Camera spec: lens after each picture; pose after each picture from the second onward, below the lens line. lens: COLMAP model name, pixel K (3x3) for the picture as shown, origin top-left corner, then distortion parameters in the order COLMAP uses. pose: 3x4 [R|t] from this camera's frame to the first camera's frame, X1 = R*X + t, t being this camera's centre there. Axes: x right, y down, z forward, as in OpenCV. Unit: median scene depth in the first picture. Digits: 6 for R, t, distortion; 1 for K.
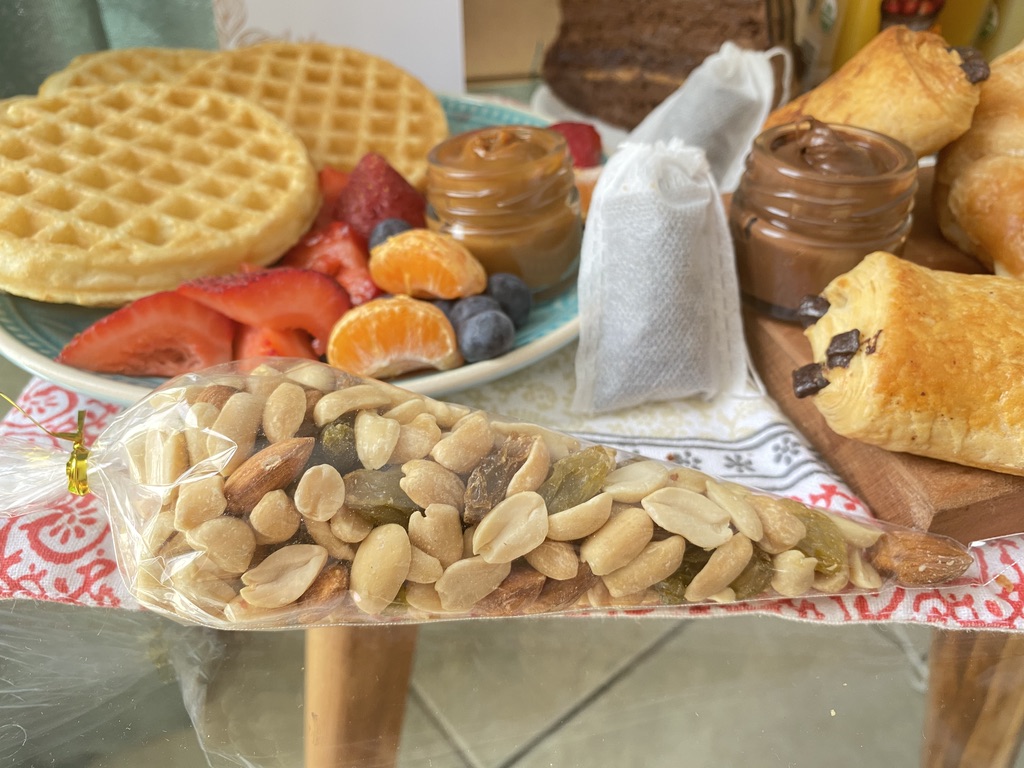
lens RADIAL K [[797.9, 0, 496.3], [0, 797.9, 372.5], [0, 0, 1]] dist [-0.005802, -0.016103]
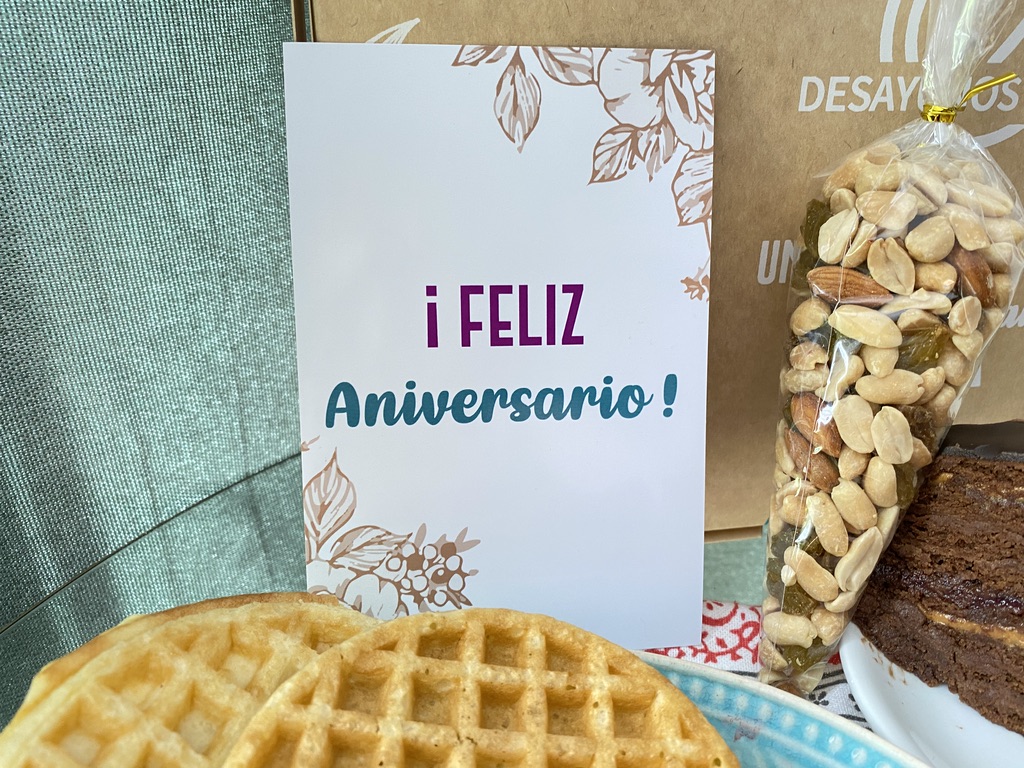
lens RADIAL K [[797.9, 0, 512.6], [0, 797.9, 361.0], [0, 0, 1]] dist [-0.005802, -0.016103]
pose [[0.999656, 0.018422, -0.018687, -0.315693], [-0.022431, 0.969465, -0.244202, -0.689236], [0.013618, 0.244537, 0.969544, 0.661383]]
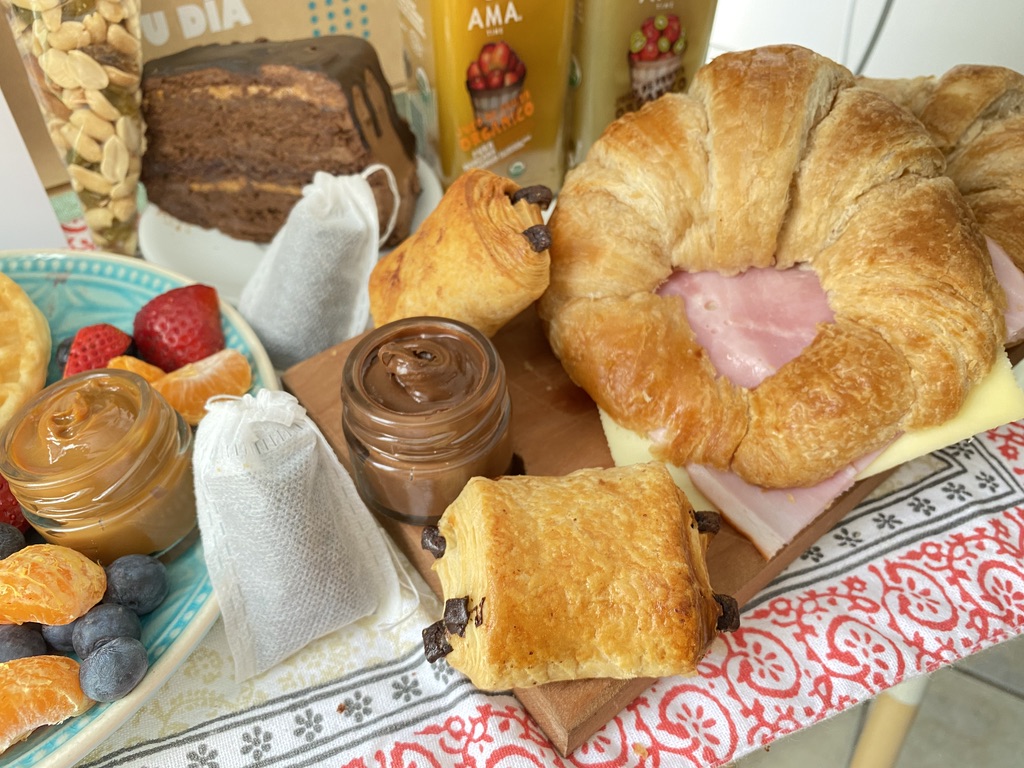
lens RADIAL K [[797.9, 0, 498.7], [0, 797.9, 382.2], [0, 0, 1]] dist [-0.005802, -0.016103]
pose [[0.927646, -0.274026, 0.253738, 0.248939], [0.233884, 0.955956, 0.177329, -0.406059], [-0.291155, -0.105153, 0.950879, 0.017714]]
